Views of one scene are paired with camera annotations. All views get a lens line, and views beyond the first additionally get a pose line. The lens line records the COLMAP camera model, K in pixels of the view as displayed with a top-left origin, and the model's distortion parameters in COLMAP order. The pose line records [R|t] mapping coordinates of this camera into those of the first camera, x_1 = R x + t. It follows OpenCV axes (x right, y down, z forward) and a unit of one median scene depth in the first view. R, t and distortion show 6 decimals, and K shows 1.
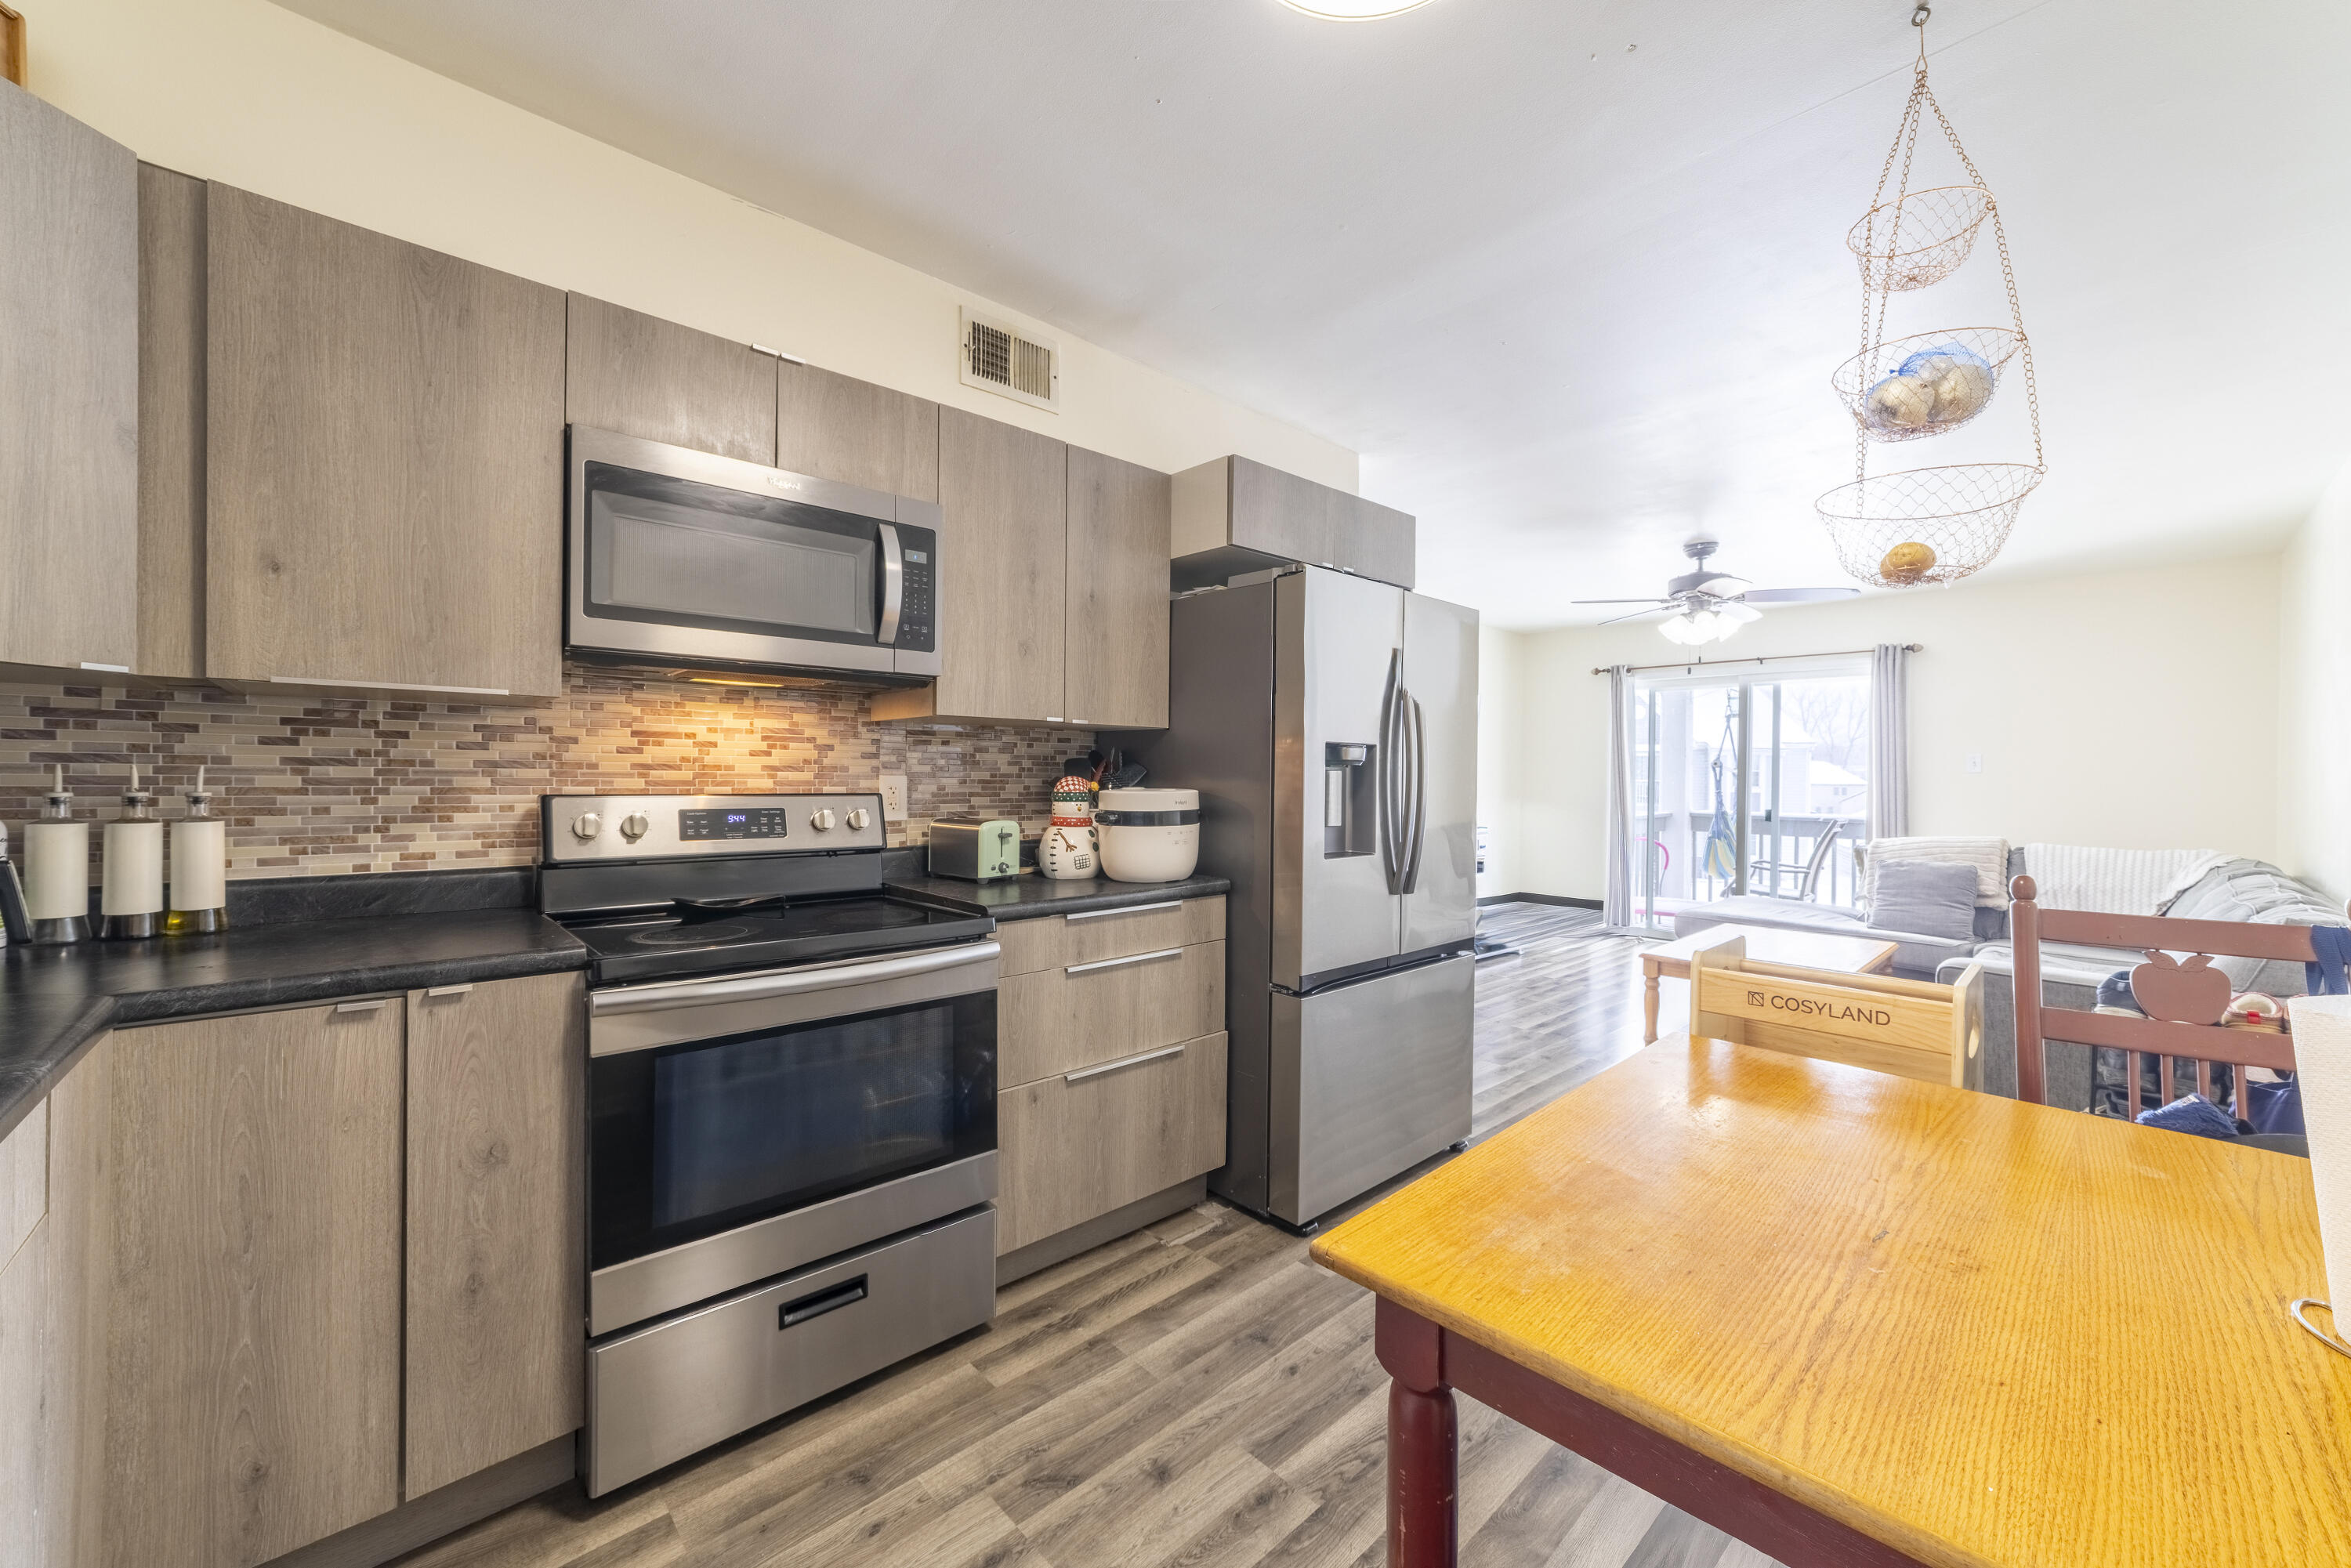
lens RADIAL K [[898.7, 0, 1185.3], [0, 898.7, 780.4], [0, 0, 1]] dist [-0.023130, 0.007644]
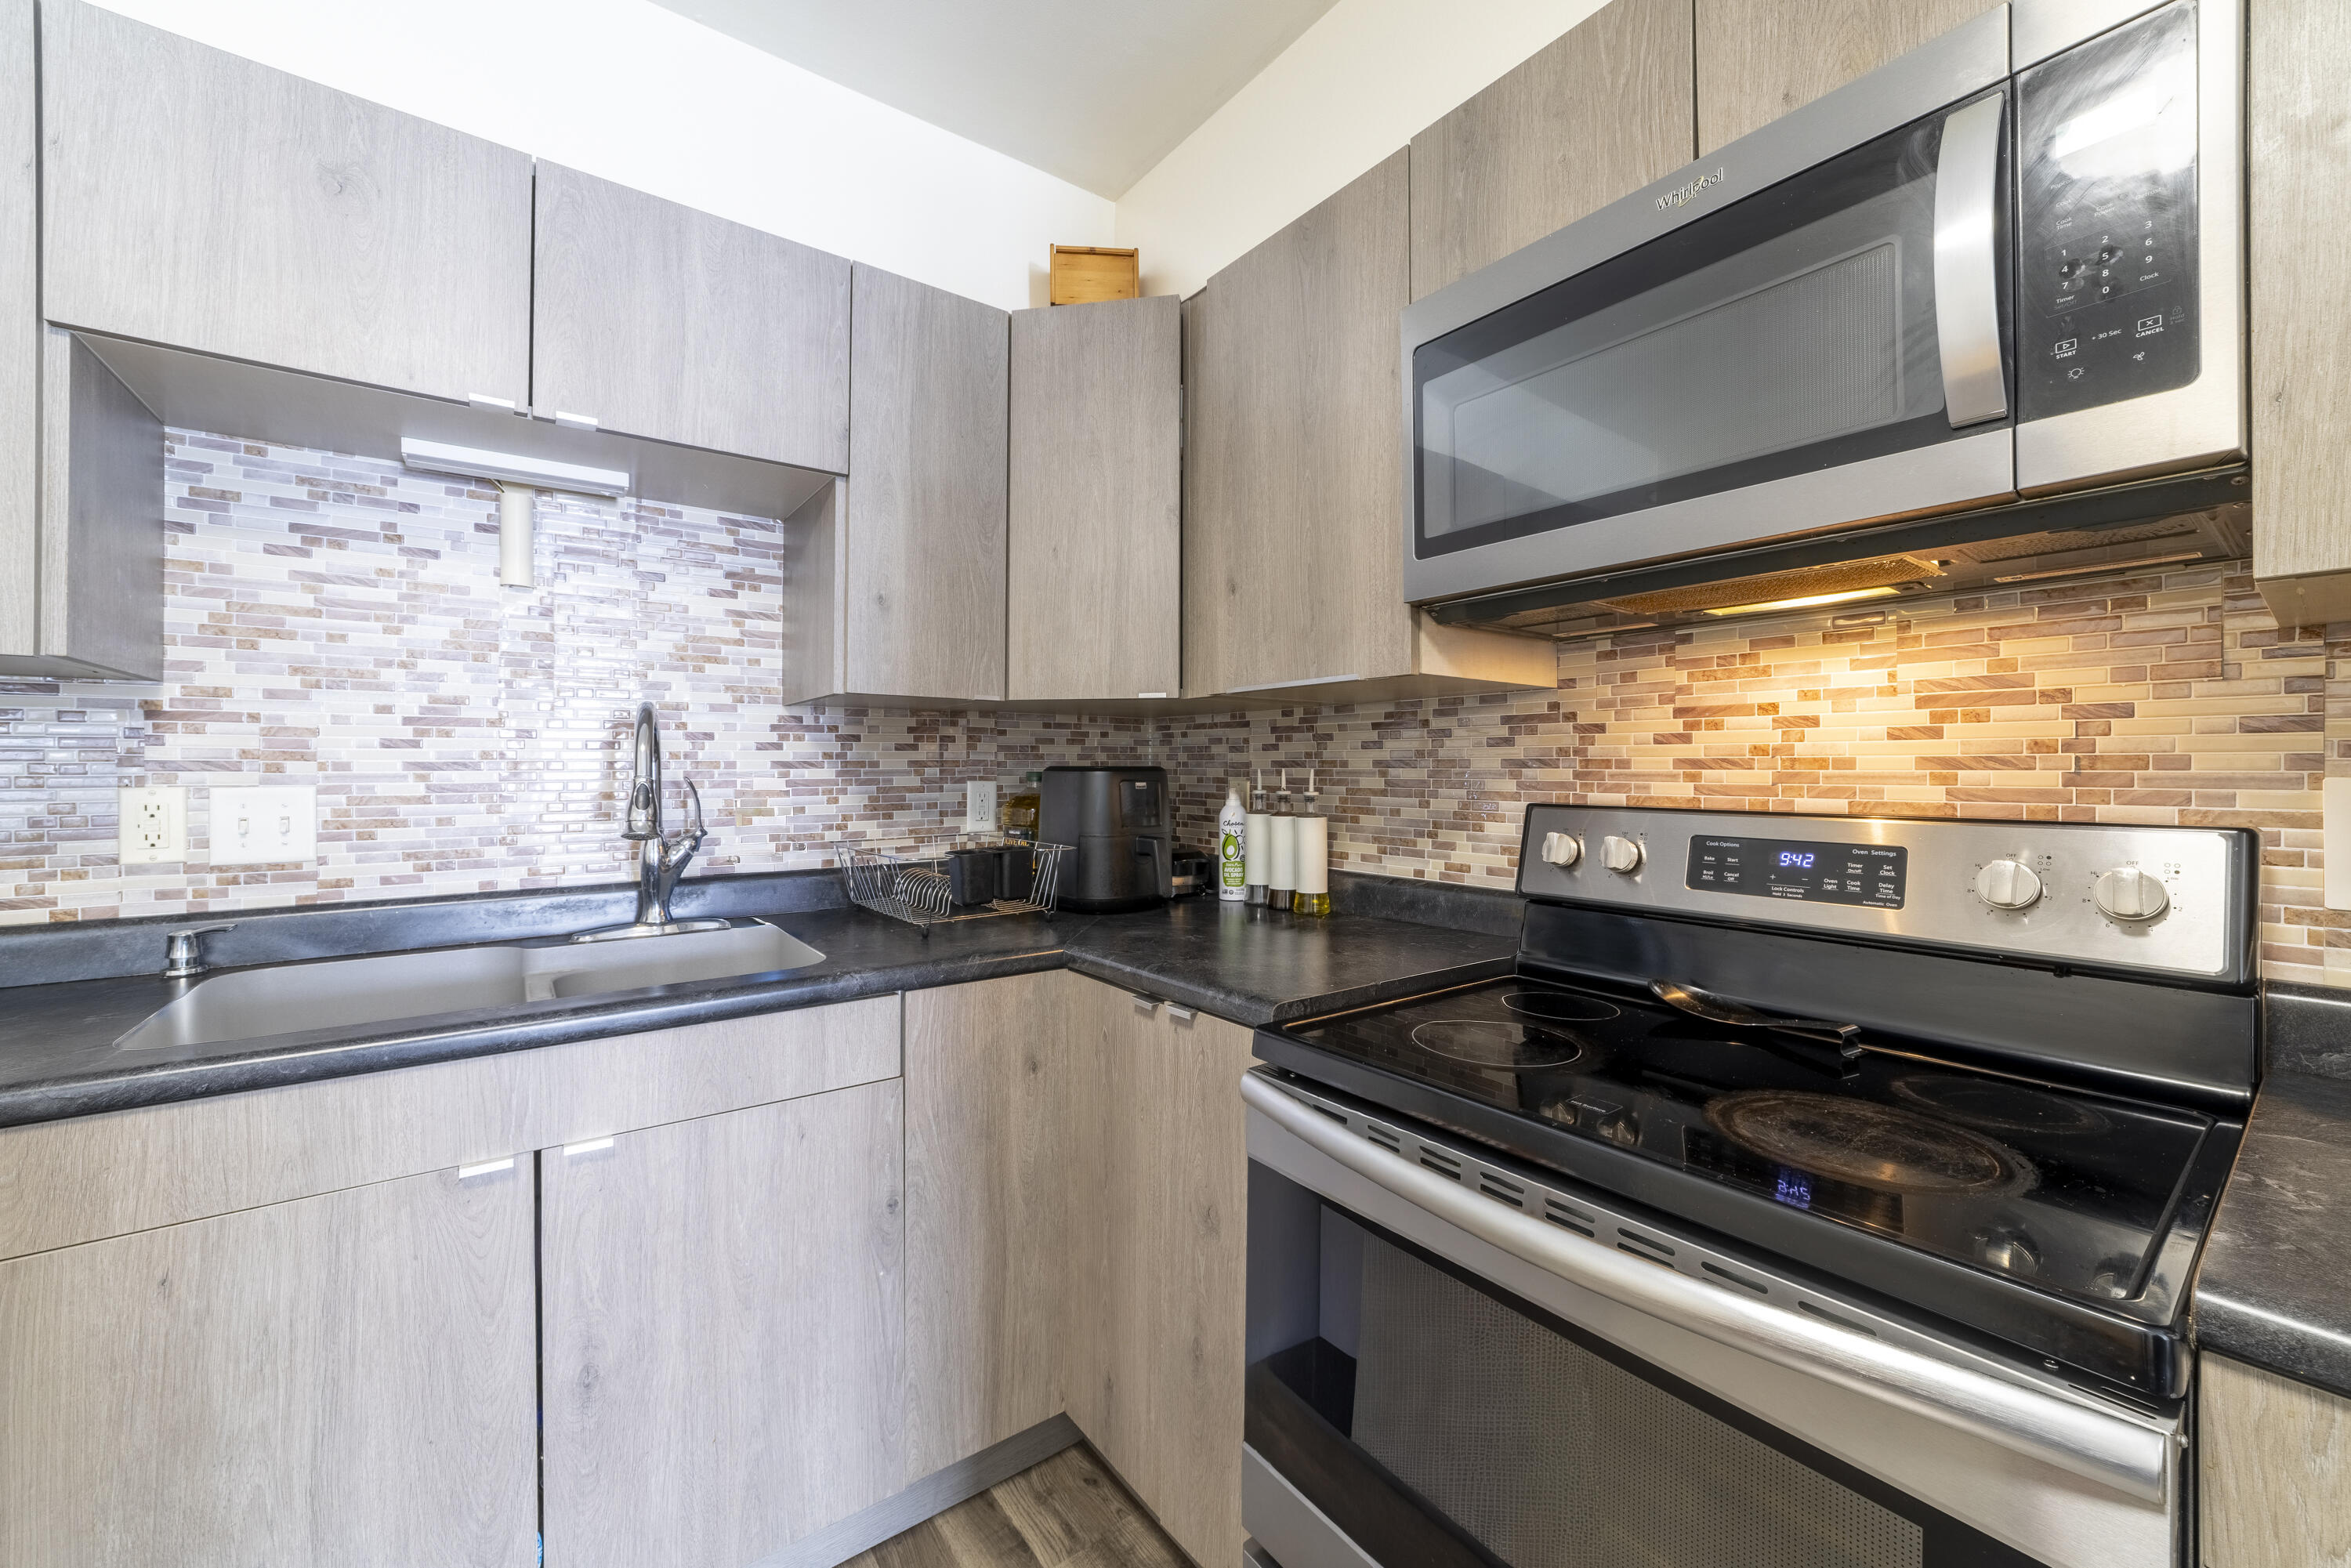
lens RADIAL K [[898.7, 0, 1158.0], [0, 898.7, 768.3], [0, 0, 1]] dist [-0.023130, 0.007644]
pose [[-0.111705, -0.010124, -0.993690, 0.061194], [-0.005277, 0.999940, -0.009594, -0.004084], [0.993727, 0.004172, -0.111751, 0.675916]]
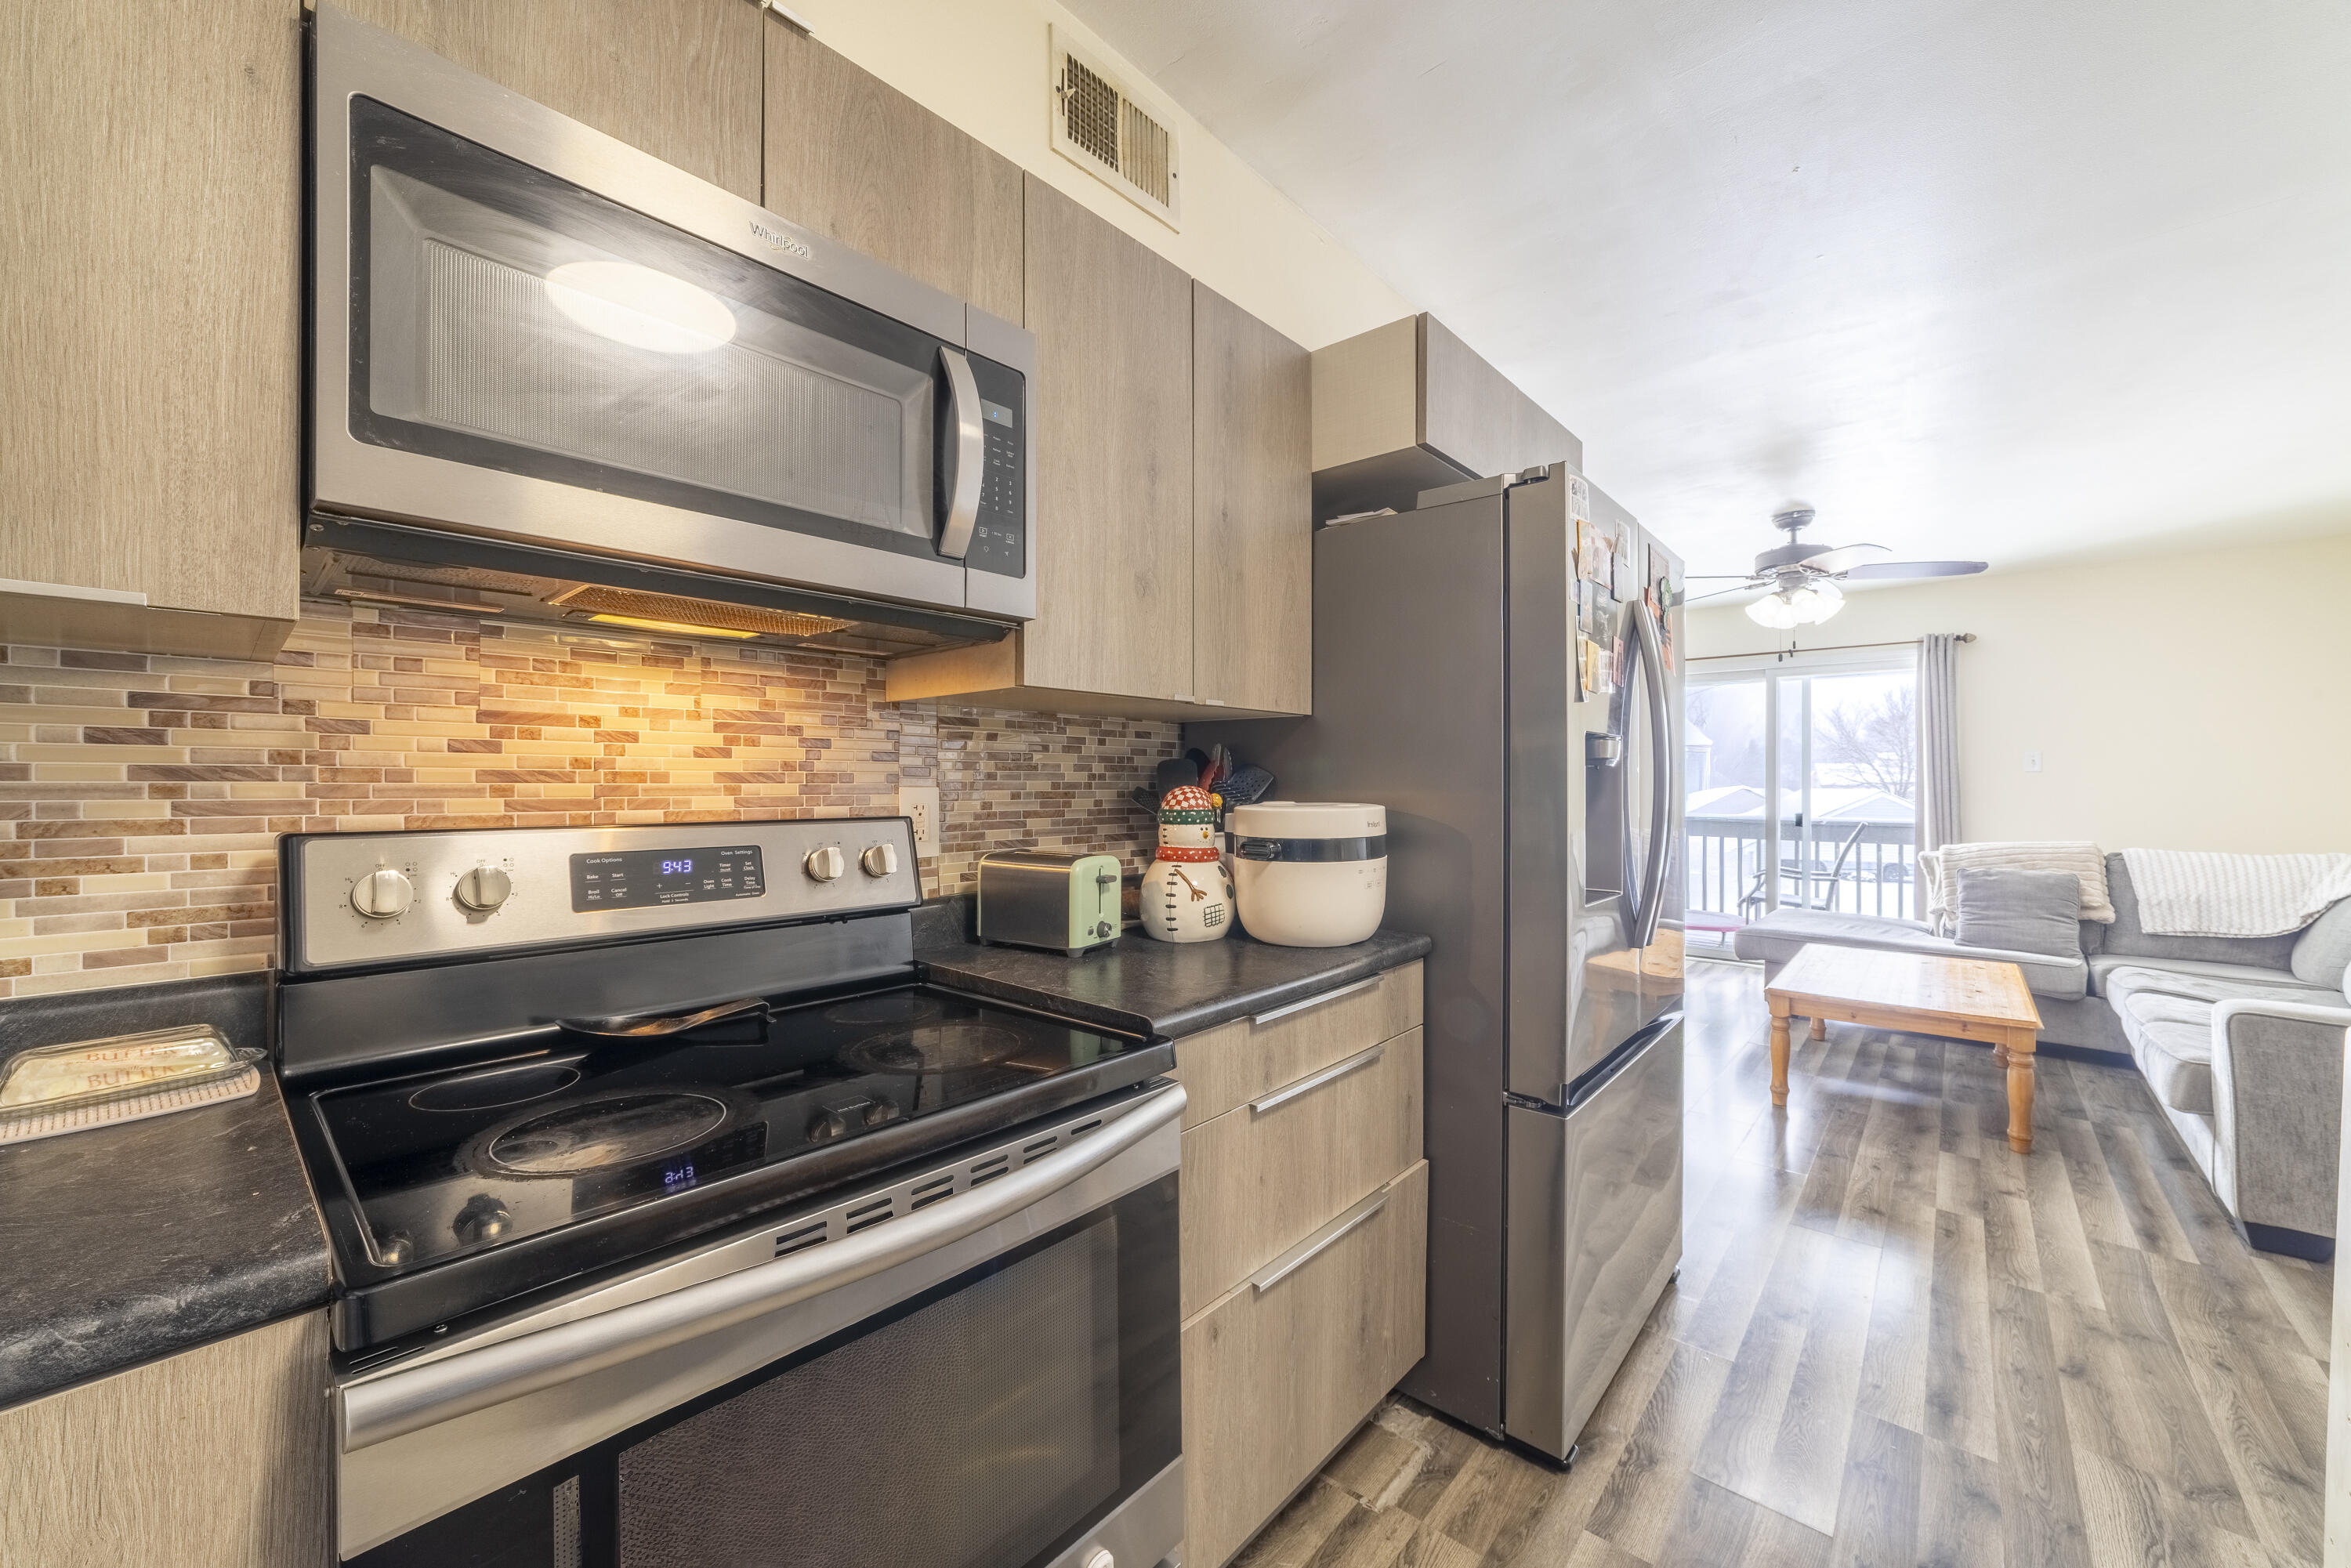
lens RADIAL K [[898.7, 0, 1175.7], [0, 898.7, 780.6], [0, 0, 1]] dist [-0.023130, 0.007644]
pose [[0.995587, -0.008100, 0.093491, -0.237314], [0.008626, 0.999949, -0.005221, -0.006131], [-0.093444, 0.006004, 0.995606, 0.402553]]
